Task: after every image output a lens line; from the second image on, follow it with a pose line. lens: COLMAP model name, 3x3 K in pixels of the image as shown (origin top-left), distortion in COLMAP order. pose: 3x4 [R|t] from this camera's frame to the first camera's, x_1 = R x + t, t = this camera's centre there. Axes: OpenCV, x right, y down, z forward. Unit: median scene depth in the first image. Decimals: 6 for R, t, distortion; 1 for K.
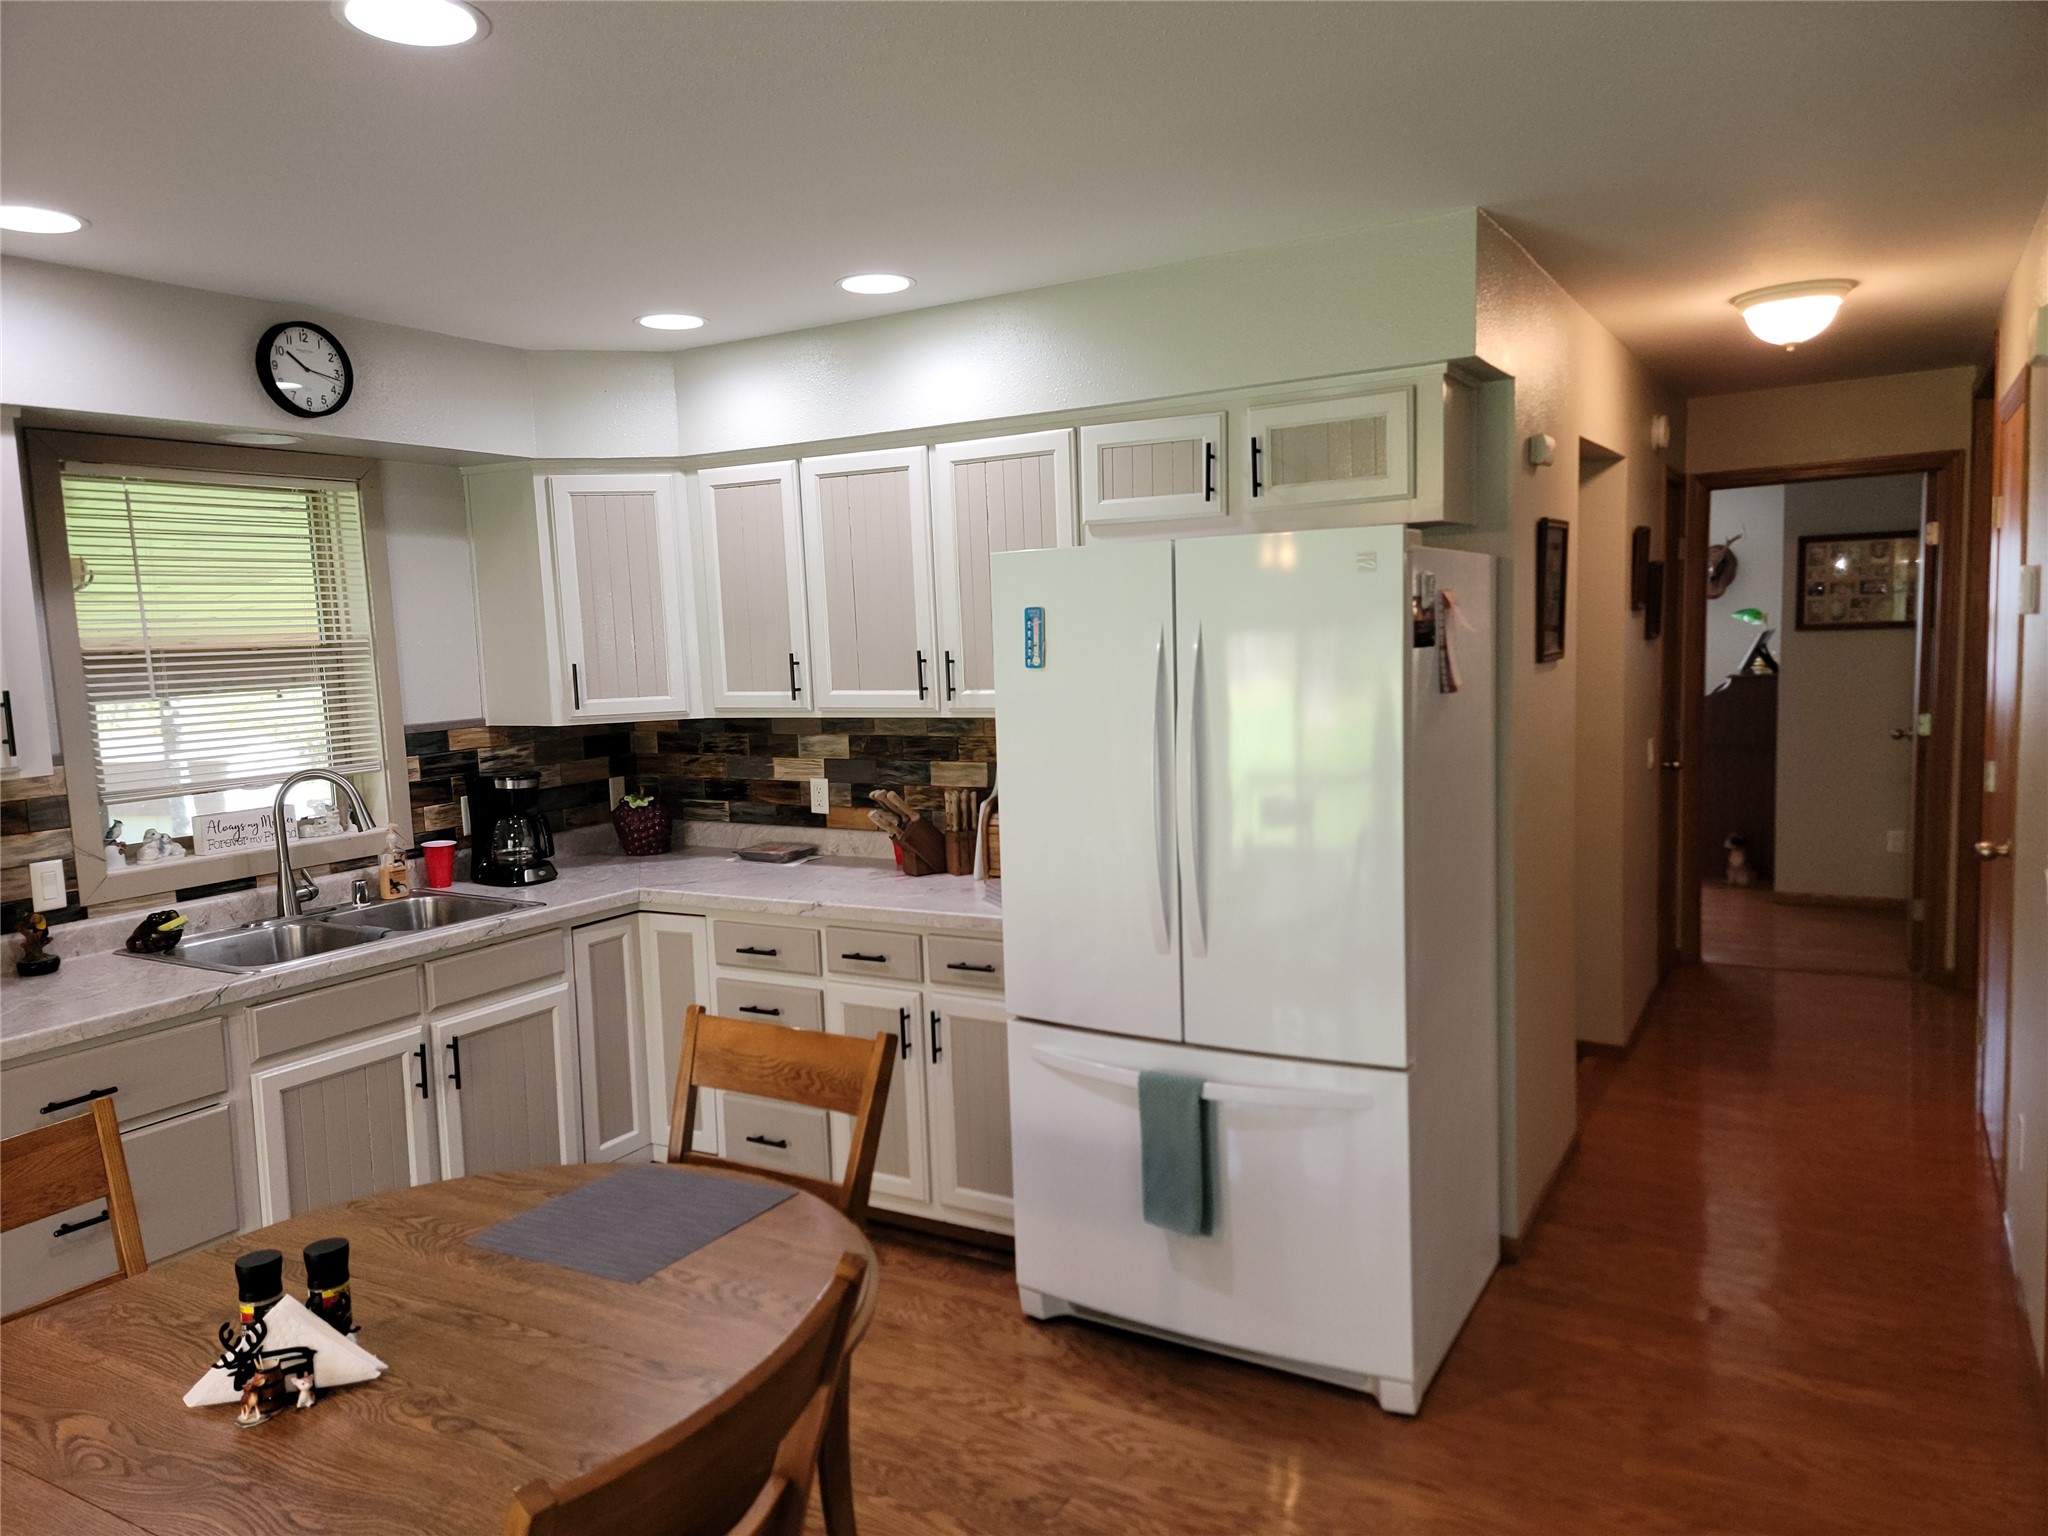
lens RADIAL K [[1412.2, 0, 1024.0], [0, 1412.2, 768.0], [0, 0, 1]] dist [0.094050, -0.077899]
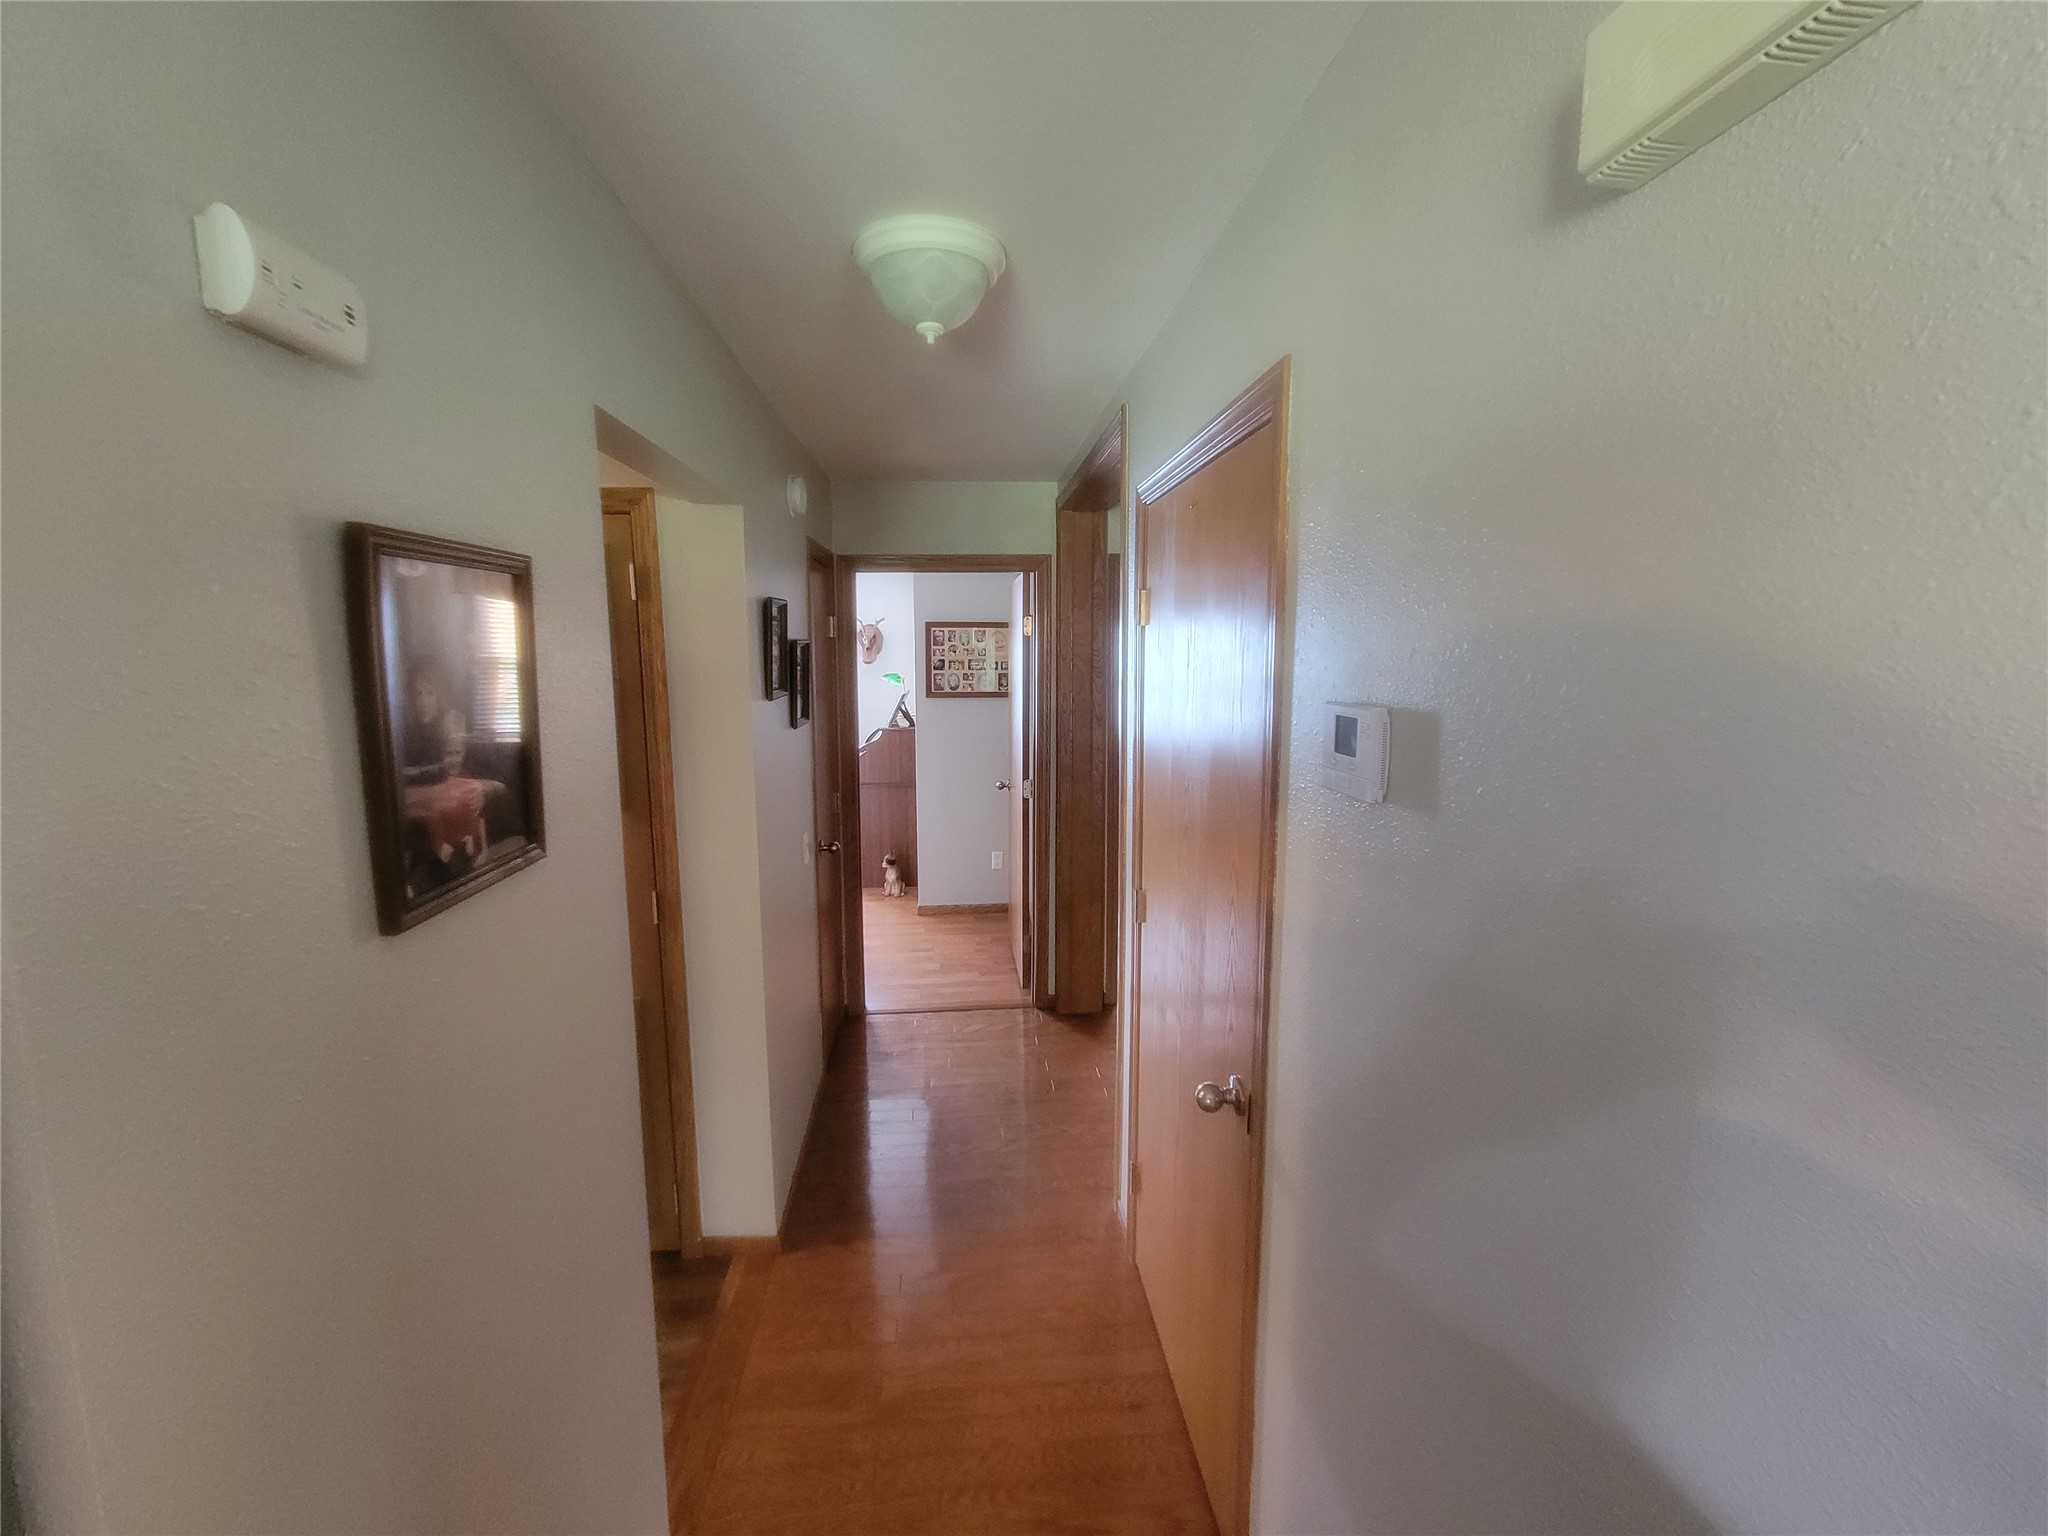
lens RADIAL K [[828.1, 0, 1024.0], [0, 828.1, 768.0], [0, 0, 1]] dist [-0.000146, 0.000031]
pose [[0.813022, -0.047943, 0.580256, 0.189935], [0.032620, 0.998789, 0.036819, -0.058874], [-0.581319, -0.011007, 0.813601, 0.374979]]
